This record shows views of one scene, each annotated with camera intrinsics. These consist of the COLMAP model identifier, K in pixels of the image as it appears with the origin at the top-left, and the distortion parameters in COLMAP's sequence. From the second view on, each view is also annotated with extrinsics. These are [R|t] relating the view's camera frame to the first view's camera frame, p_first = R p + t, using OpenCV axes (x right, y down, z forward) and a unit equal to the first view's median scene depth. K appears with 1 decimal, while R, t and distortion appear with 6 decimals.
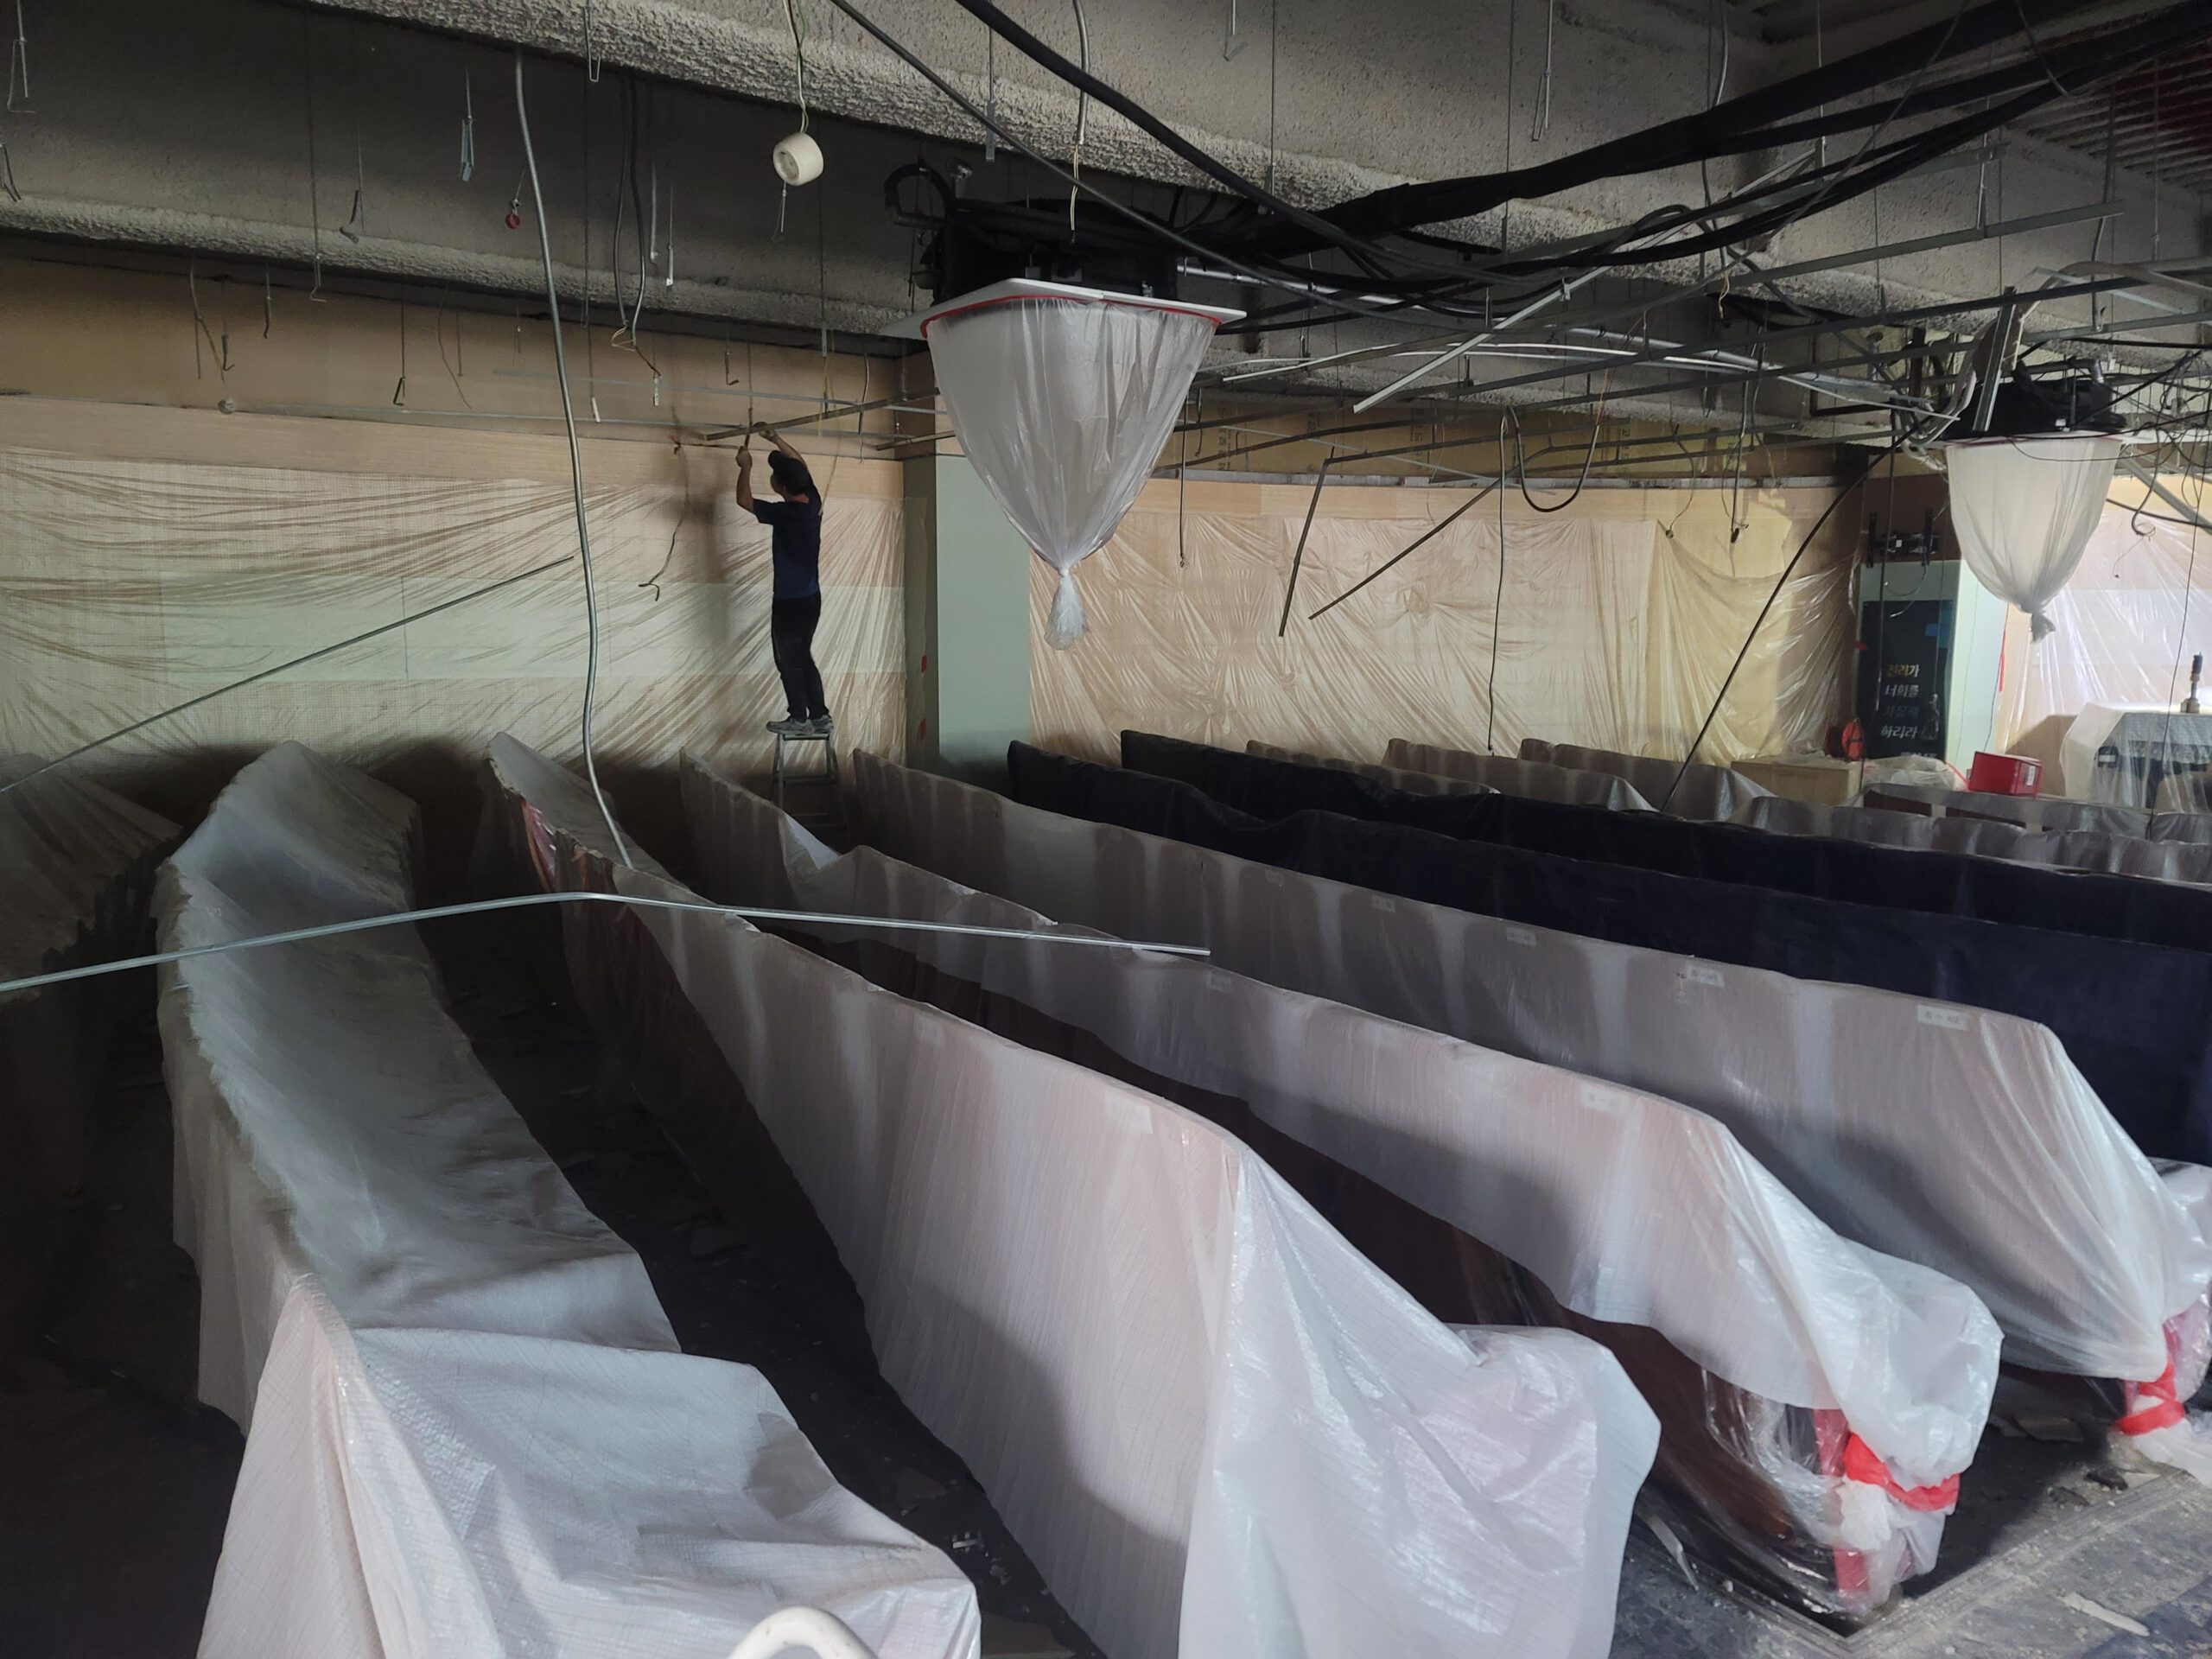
lens RADIAL K [[1615.2, 0, 1099.7], [0, 1615.2, 813.5], [0, 0, 1]] dist [0.062218, -0.032951]
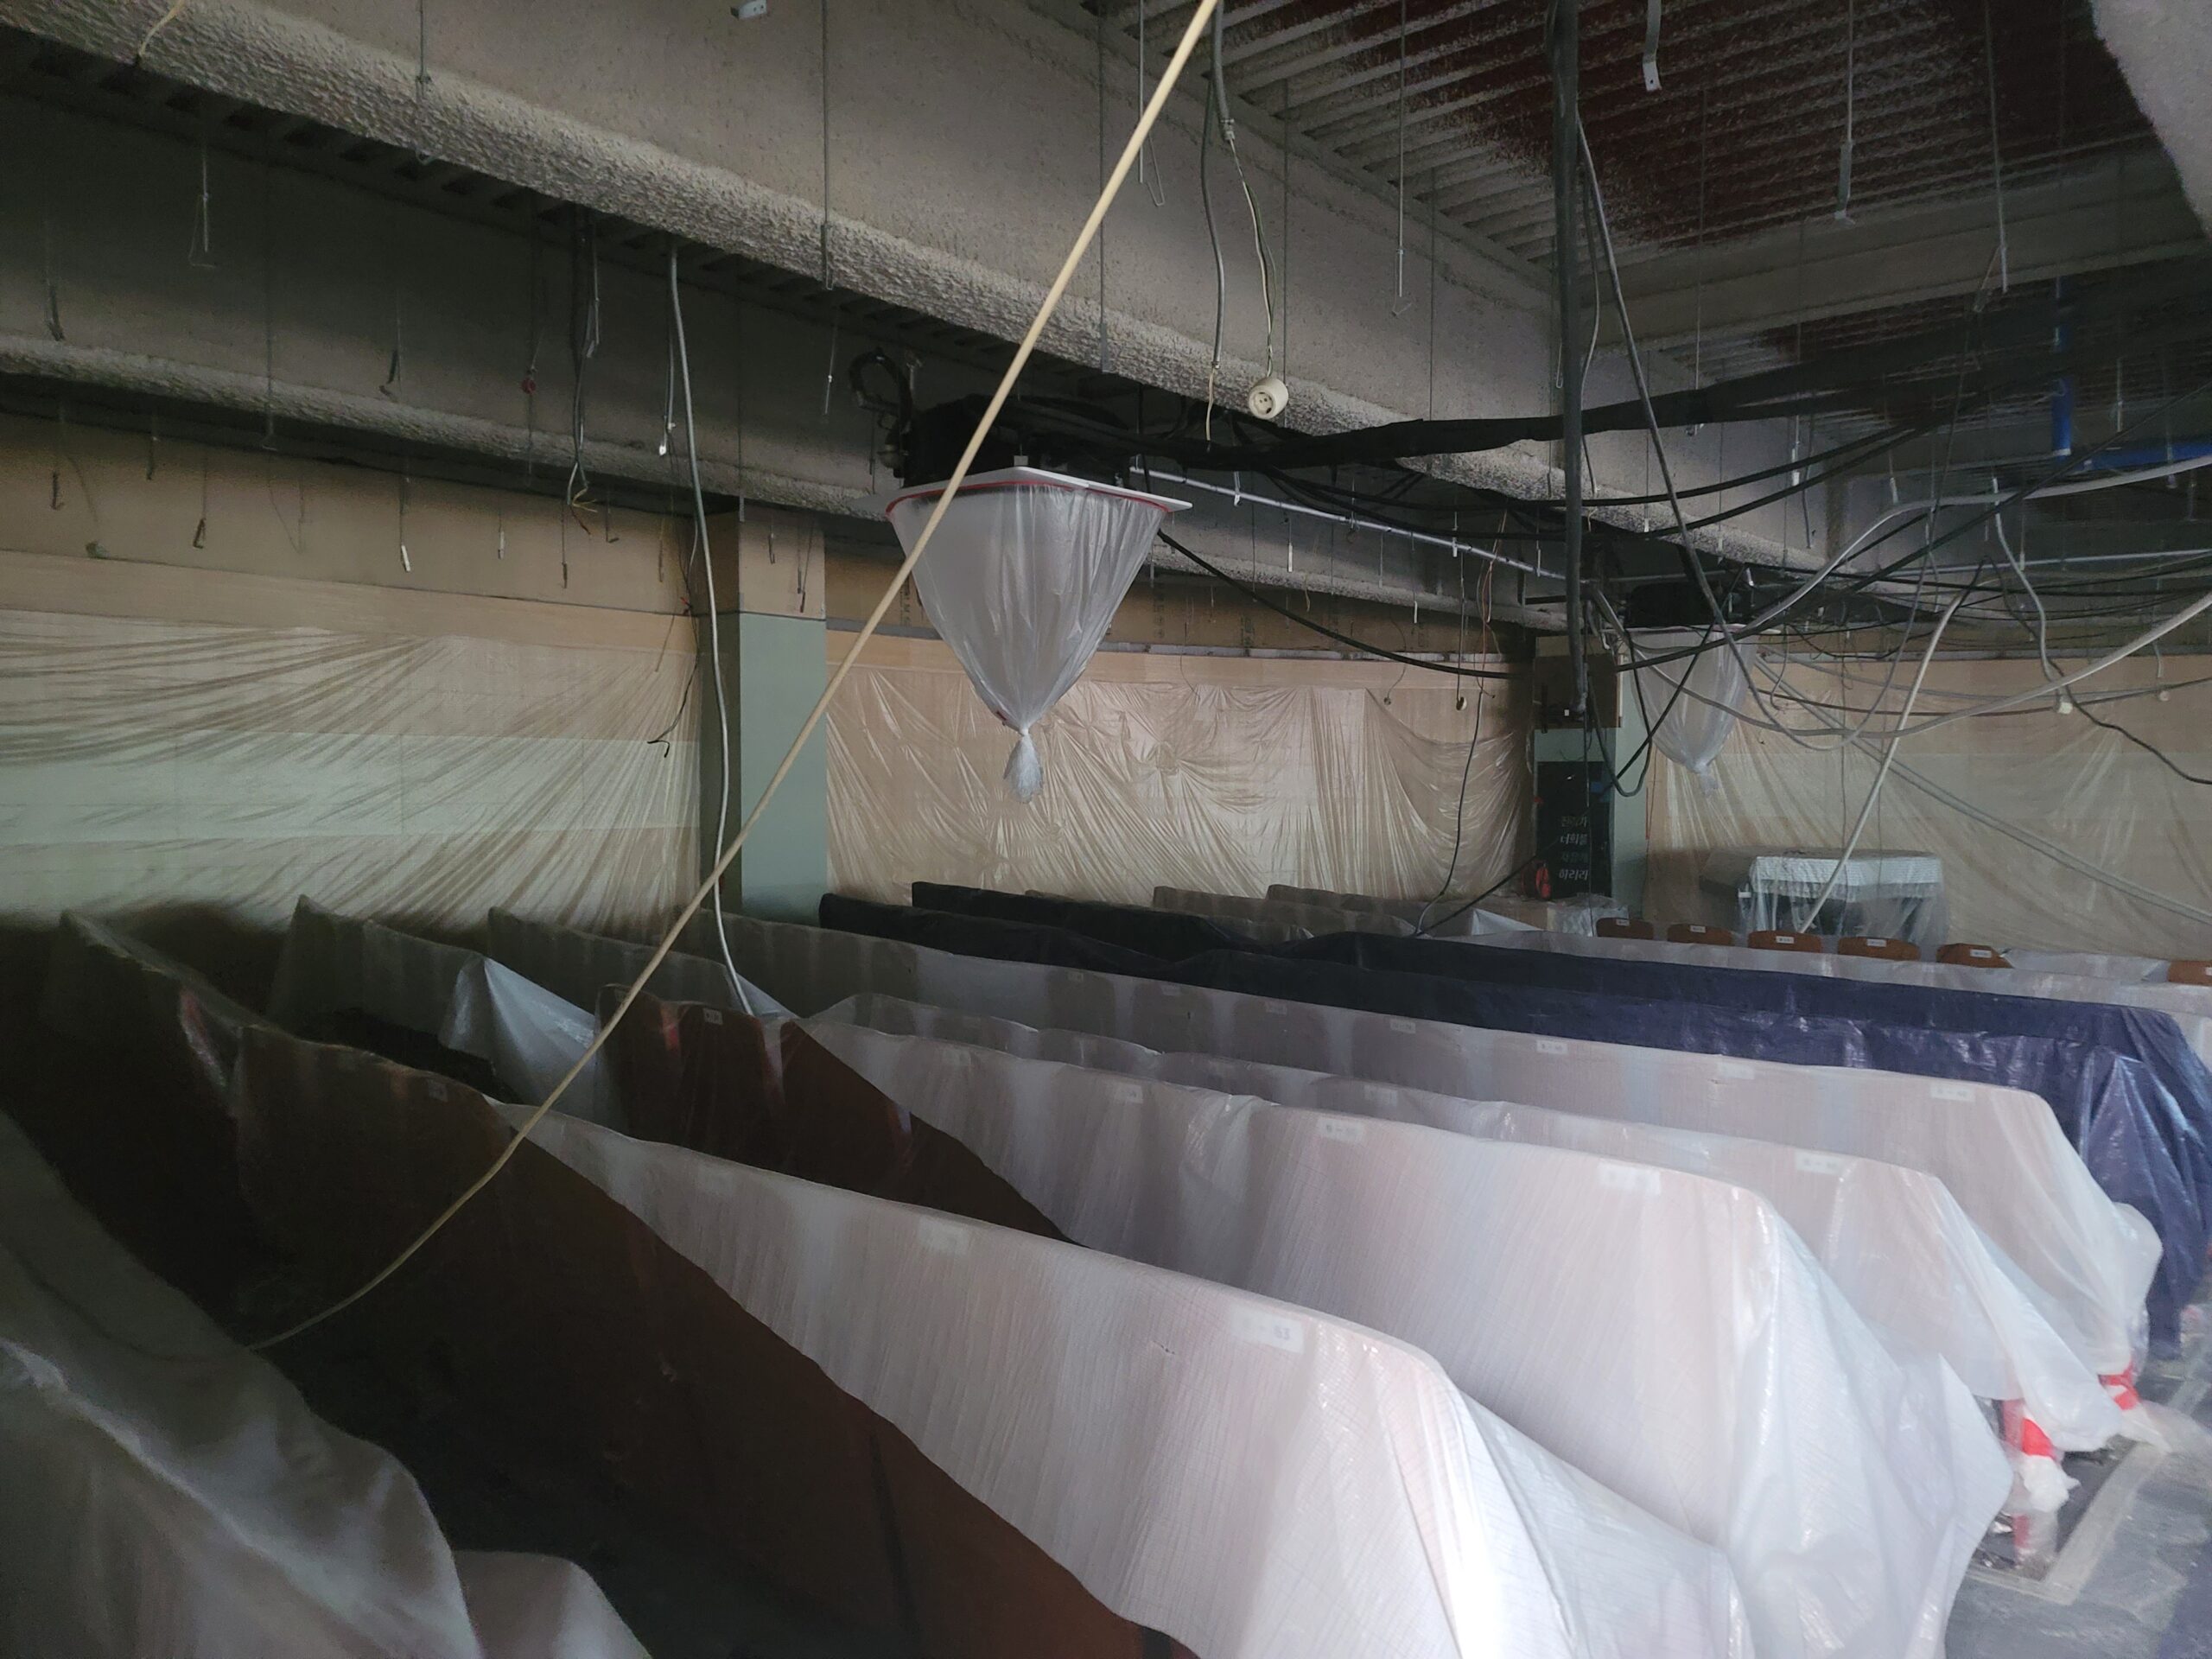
lens RADIAL K [[1615.2, 0, 1112.4], [0, 1615.2, 829.8], [0, 0, 1]] dist [0.062218, -0.032951]
pose [[0.965995, -0.007307, 0.258457, -0.157546], [0.029093, 0.996324, -0.080569, 0.001835], [-0.256919, 0.085349, 0.962657, -0.023741]]
